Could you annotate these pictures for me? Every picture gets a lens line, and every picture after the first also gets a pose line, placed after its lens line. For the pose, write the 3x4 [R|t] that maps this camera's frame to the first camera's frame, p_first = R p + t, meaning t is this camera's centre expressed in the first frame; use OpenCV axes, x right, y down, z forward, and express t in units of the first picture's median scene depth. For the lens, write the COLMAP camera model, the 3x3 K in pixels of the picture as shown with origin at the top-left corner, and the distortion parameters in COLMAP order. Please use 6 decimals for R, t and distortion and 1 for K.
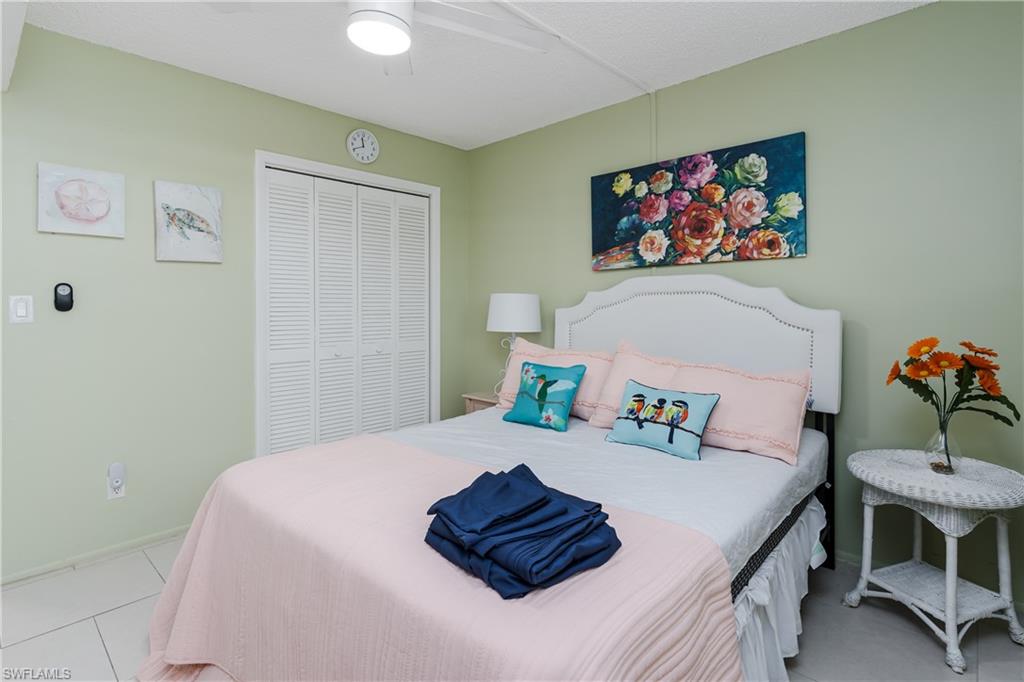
lens RADIAL K [[505.4, 0, 514.7], [0, 505.4, 304.1], [0, 0, 1]] dist [0.002840, 0.001942]
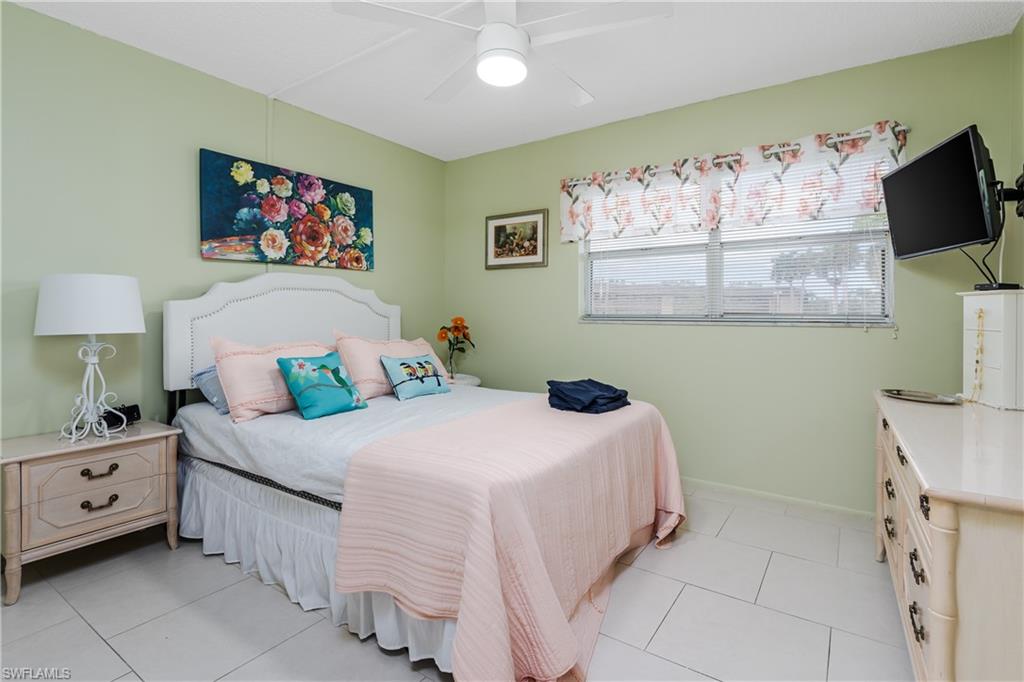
lens RADIAL K [[505.4, 0, 508.0], [0, 505.4, 316.0], [0, 0, 1]] dist [0.002840, 0.001942]
pose [[-0.143608, -0.003143, 0.989630, -0.900324], [-0.002399, 0.999993, 0.002828, 0.034560], [-0.989632, -0.001968, -0.143614, 0.706044]]
